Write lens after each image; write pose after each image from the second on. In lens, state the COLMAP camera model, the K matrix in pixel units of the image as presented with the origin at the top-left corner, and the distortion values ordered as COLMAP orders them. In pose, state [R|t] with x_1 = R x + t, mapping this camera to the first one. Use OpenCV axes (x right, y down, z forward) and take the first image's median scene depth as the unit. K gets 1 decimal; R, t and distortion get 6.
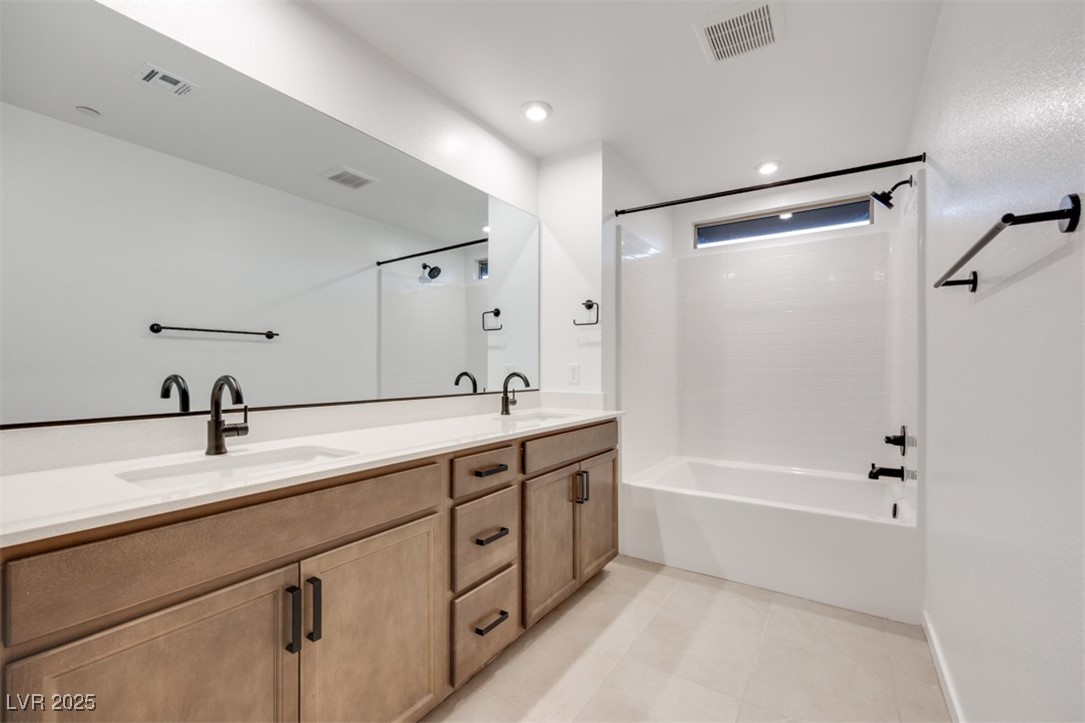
lens RADIAL K [[457.1, 0, 549.8], [0, 457.1, 367.5], [0, 0, 1]] dist [0.000661, -0.000082]
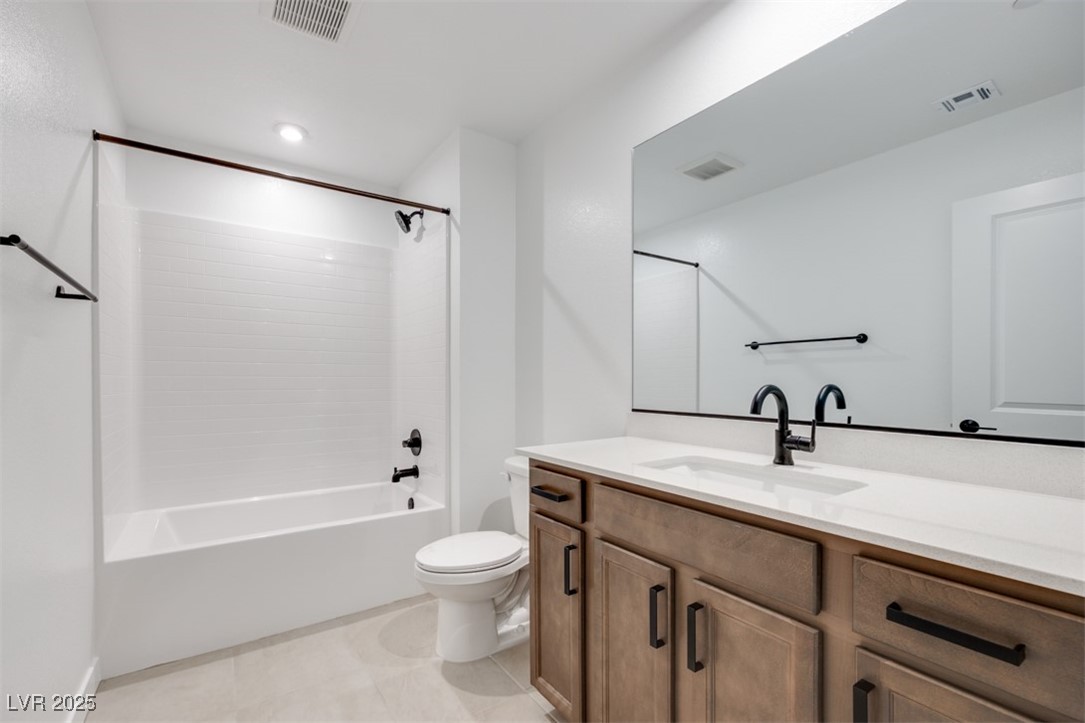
lens RADIAL K [[457.1, 0, 549.8], [0, 457.1, 367.5], [0, 0, 1]] dist [0.000661, -0.000082]
pose [[-0.386474, -0.034793, -0.921644, 0.408366], [-0.007689, 0.999375, -0.034504, 0.015595], [0.922268, -0.006248, -0.386500, 0.914906]]
